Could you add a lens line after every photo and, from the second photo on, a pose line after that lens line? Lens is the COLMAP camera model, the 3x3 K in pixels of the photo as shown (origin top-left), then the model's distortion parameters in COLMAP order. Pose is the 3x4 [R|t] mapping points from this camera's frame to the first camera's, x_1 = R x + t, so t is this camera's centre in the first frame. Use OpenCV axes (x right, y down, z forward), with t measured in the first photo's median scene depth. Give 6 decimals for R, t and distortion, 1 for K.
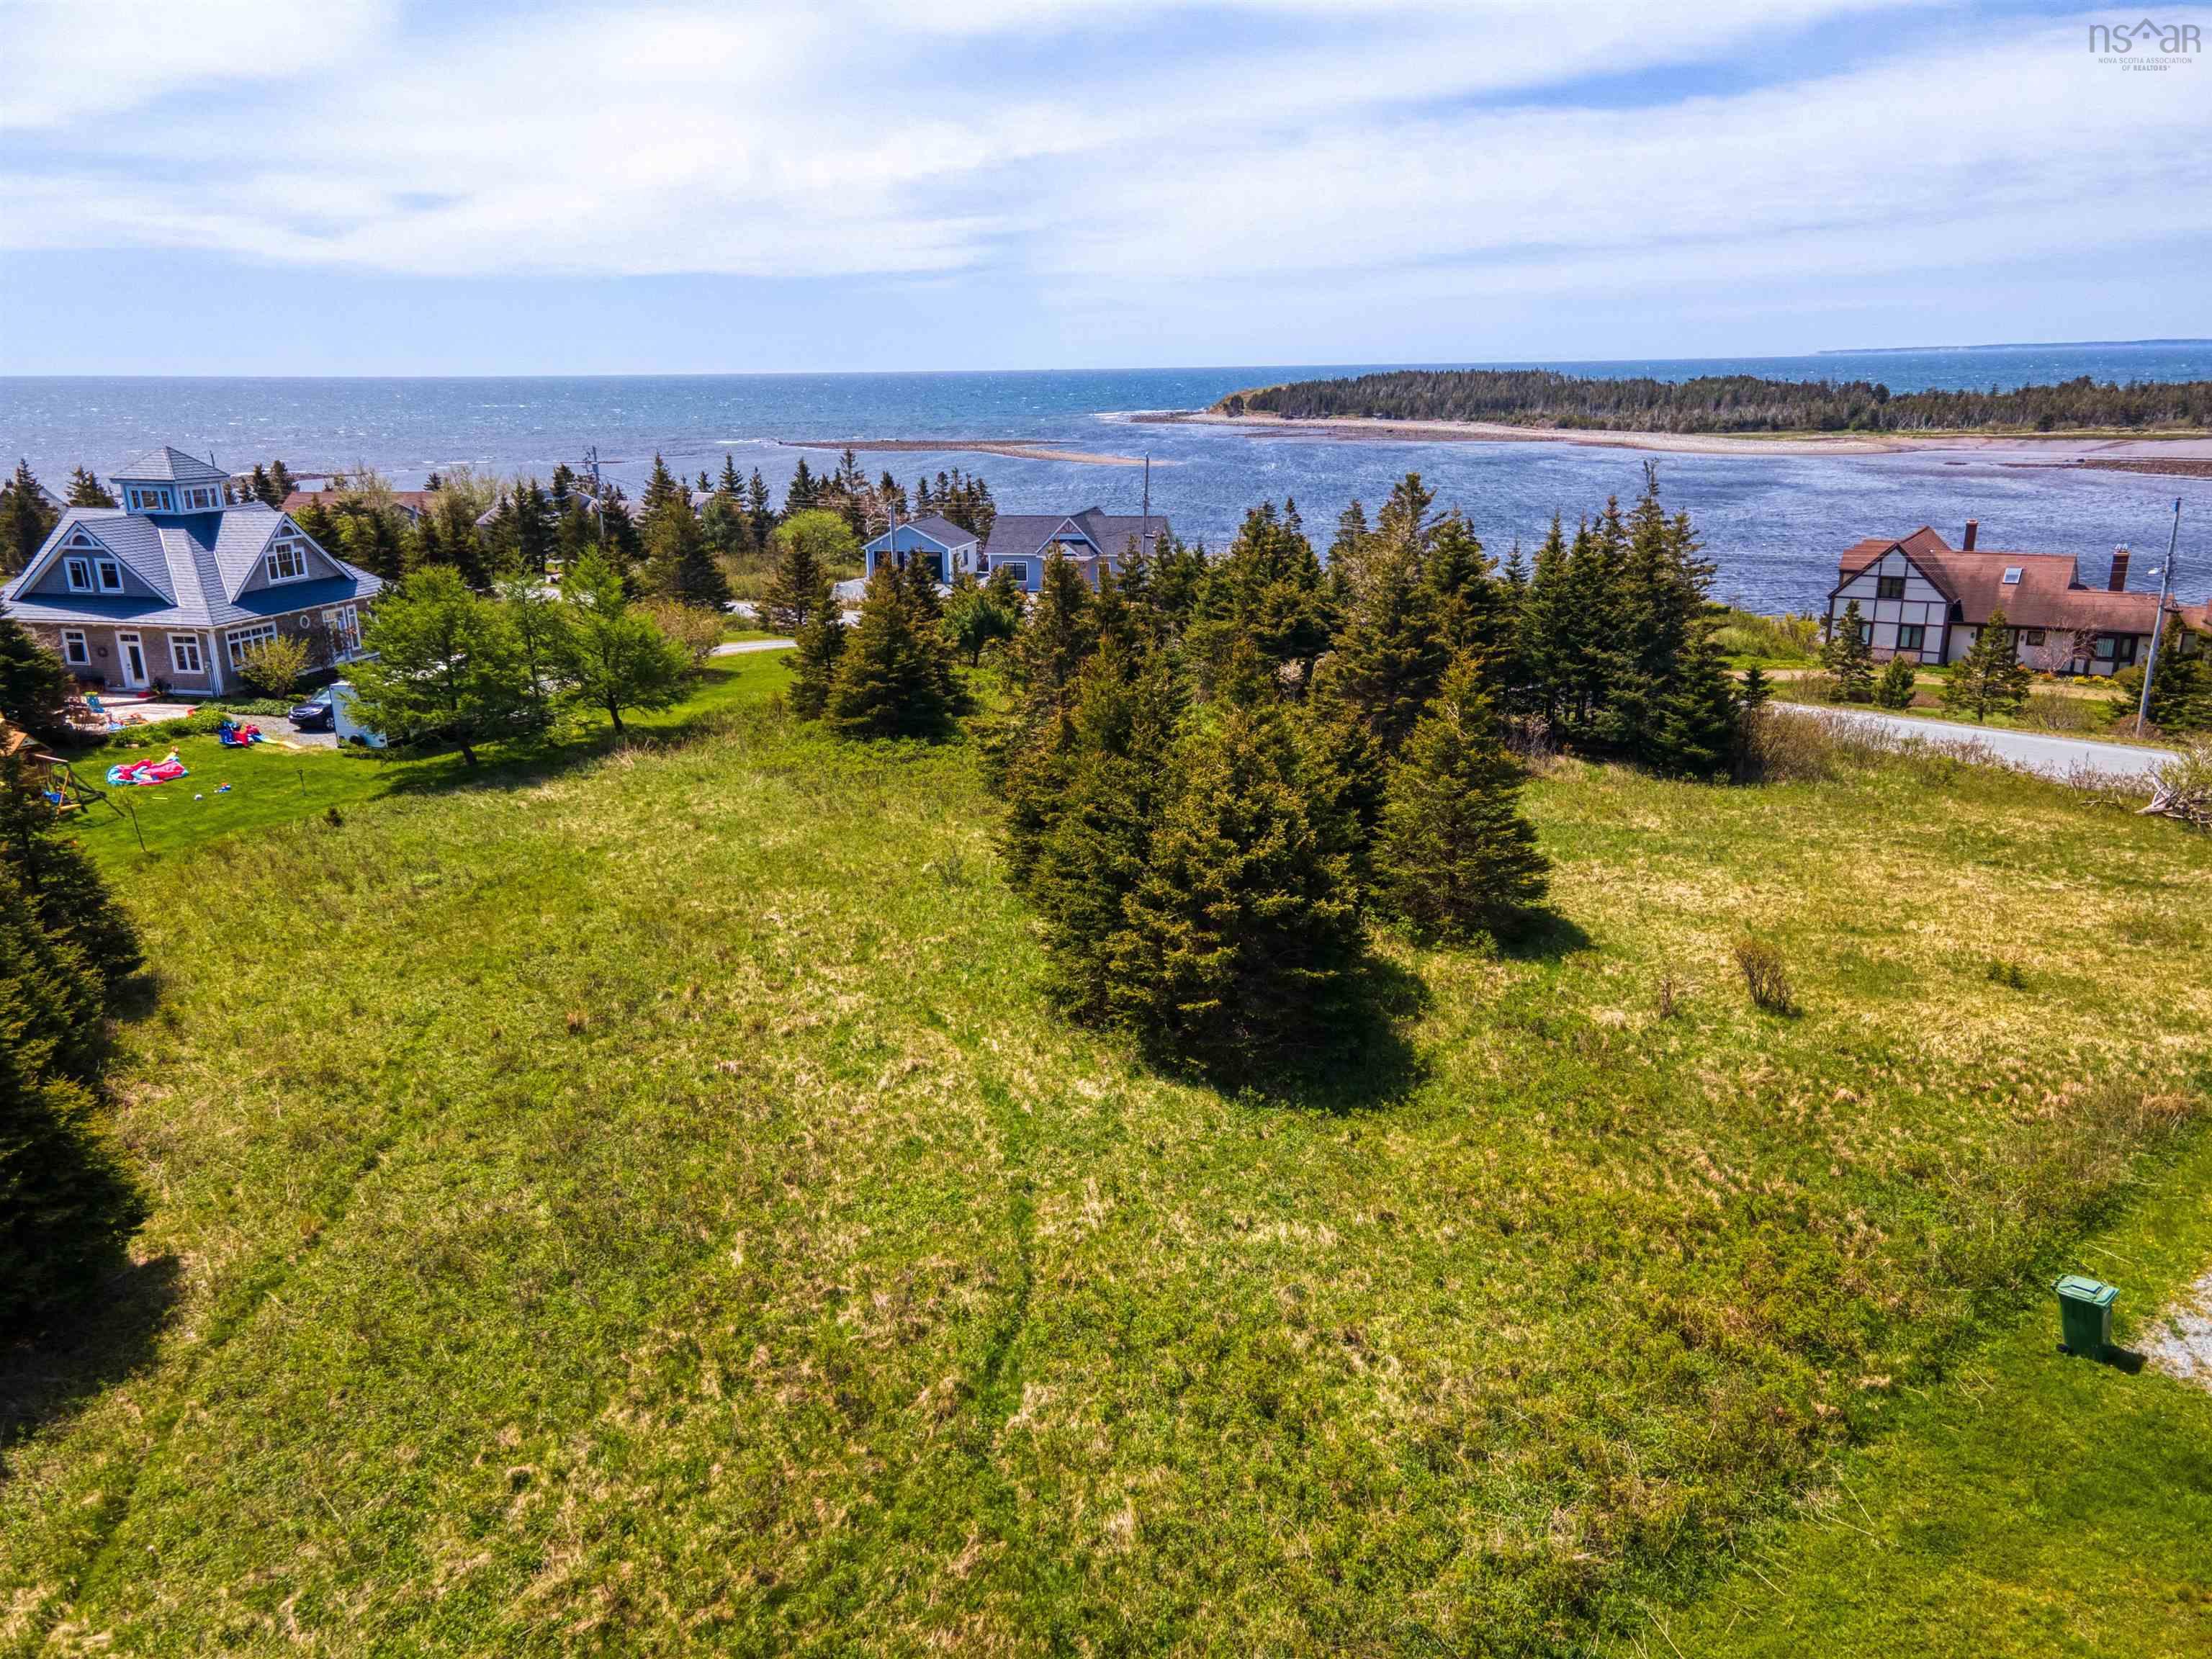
lens RADIAL K [[1573.6, 0, 1100.3], [0, 1573.6, 876.7], [0, 0, 1]] dist [0.003515, 0.050372]
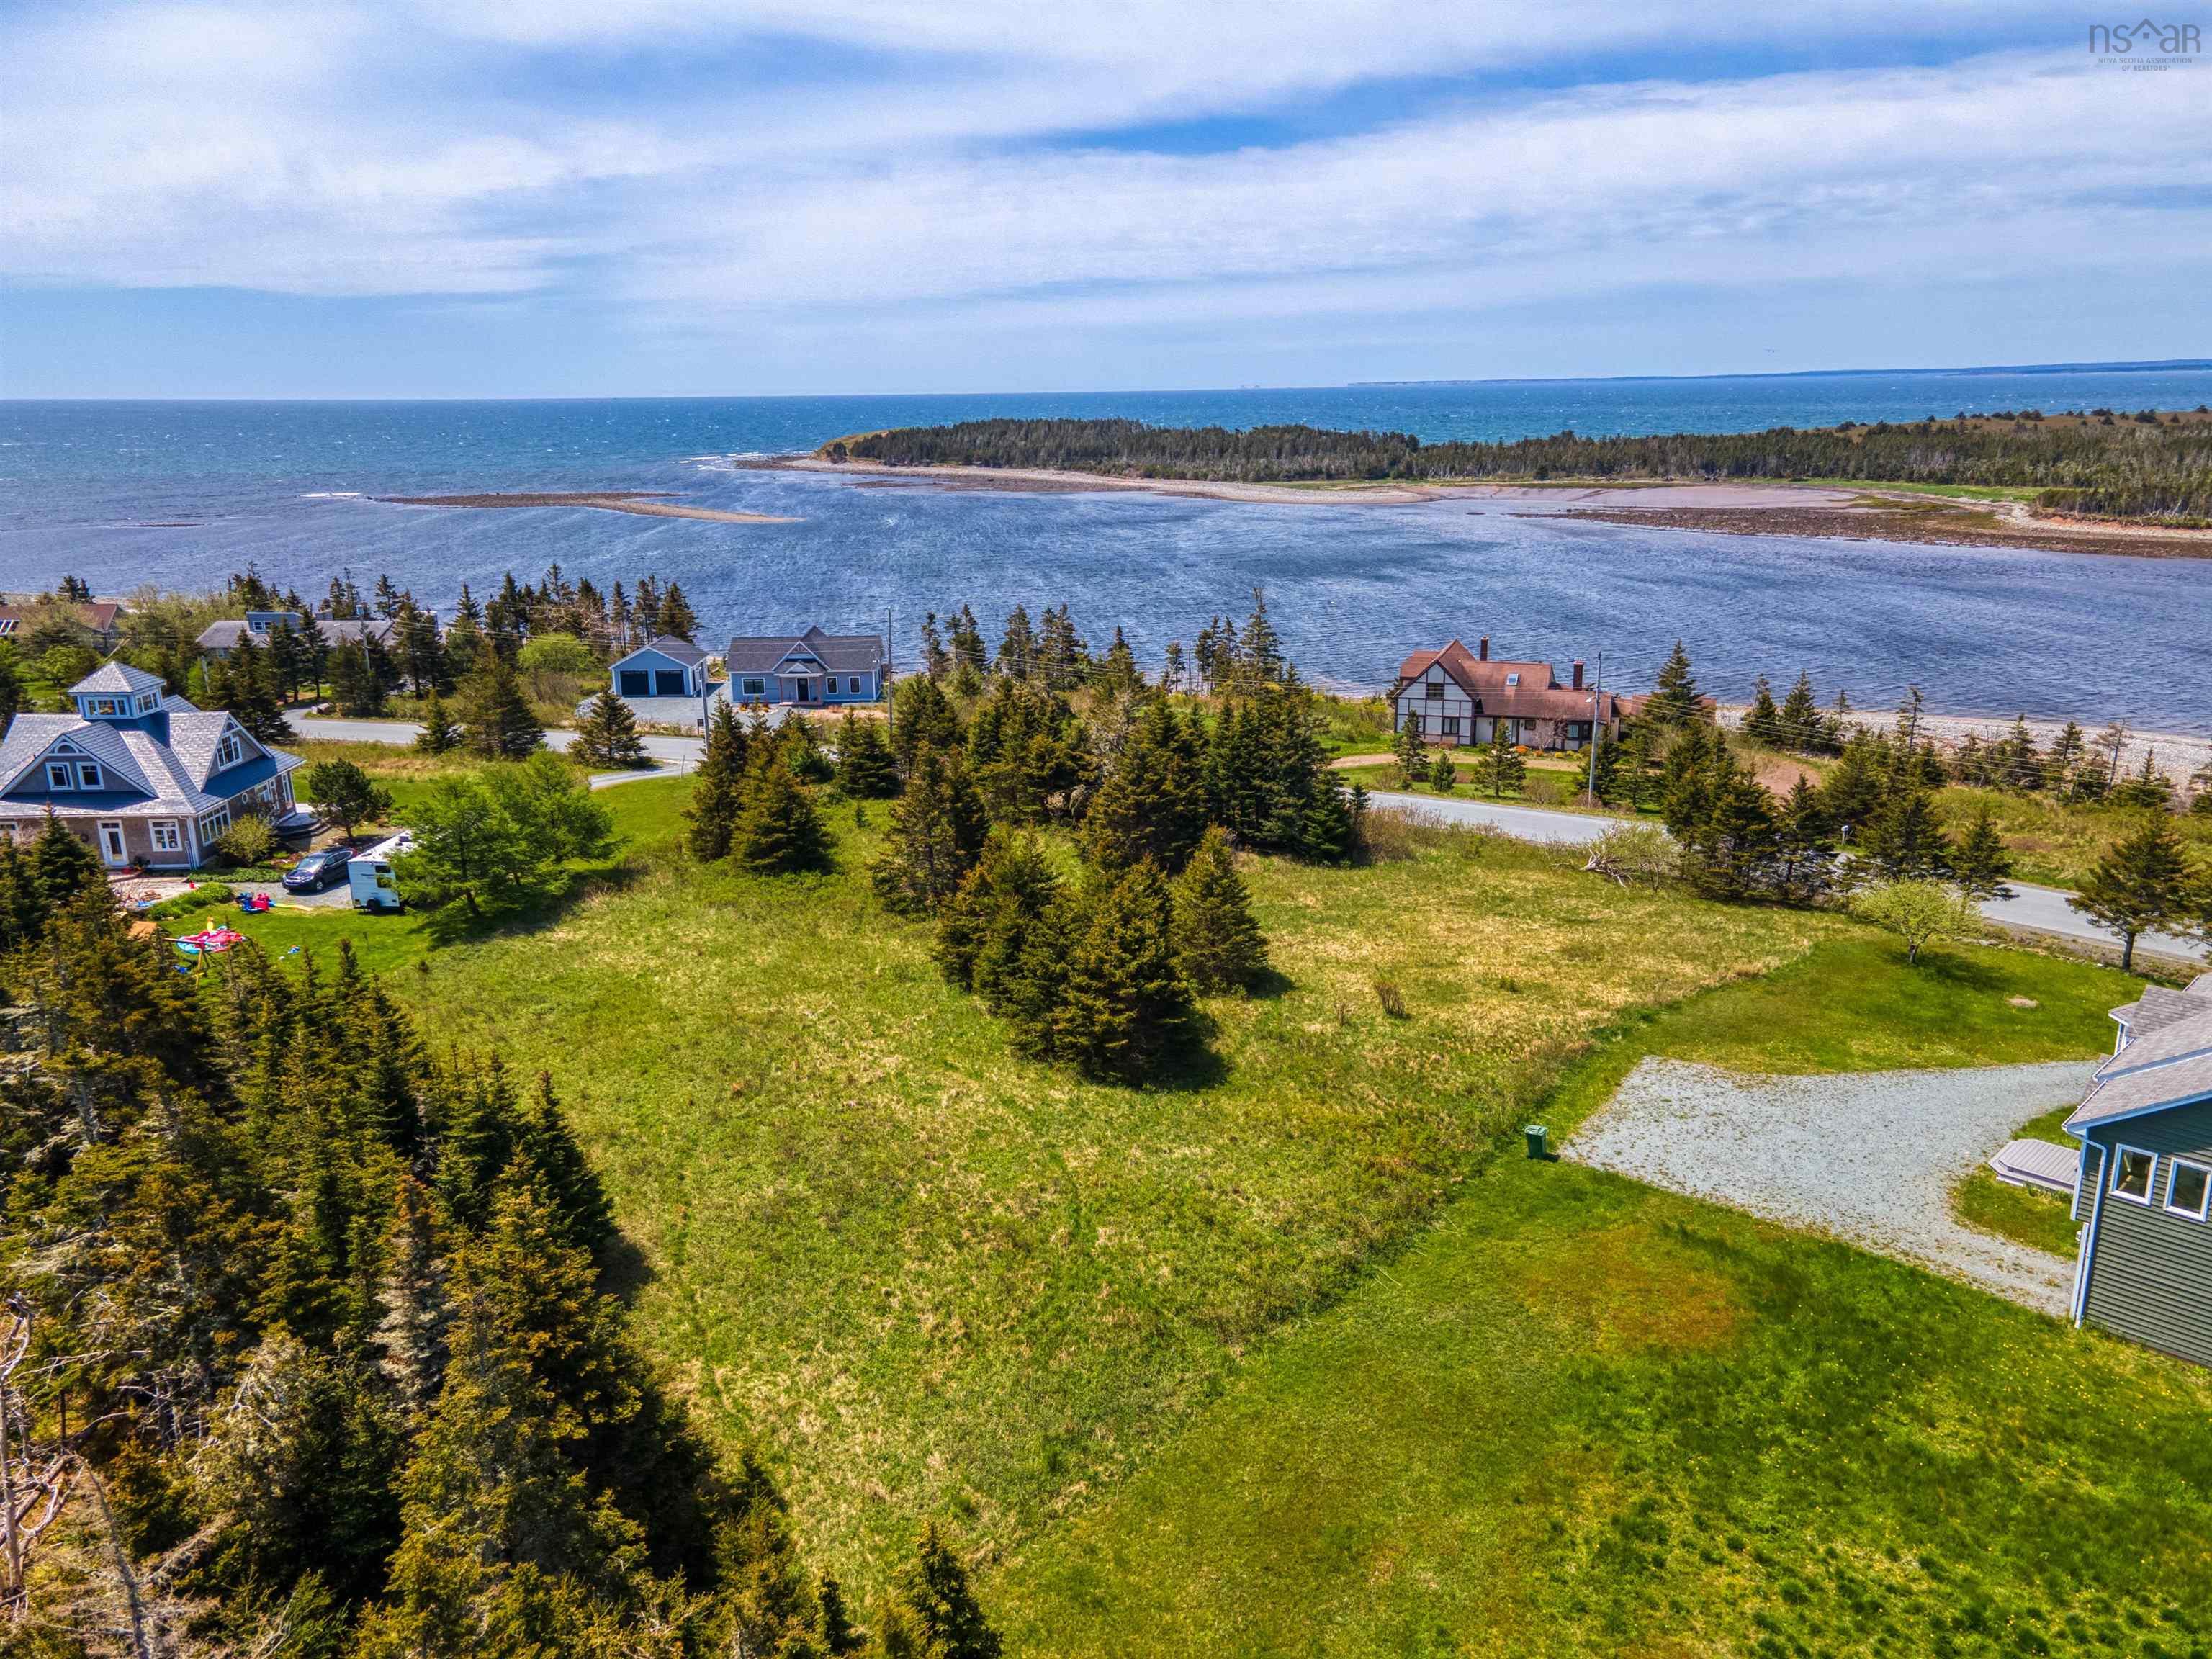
lens RADIAL K [[1553.0, 0, 1101.8], [0, 1553.0, 905.5], [0, 0, 1]] dist [0.041296, 0.064628]
pose [[0.968141, -0.074418, 0.239091, -0.183933], [0.073846, 0.997205, 0.011360, -0.049996], [-0.239268, 0.006658, 0.970931, -0.380171]]
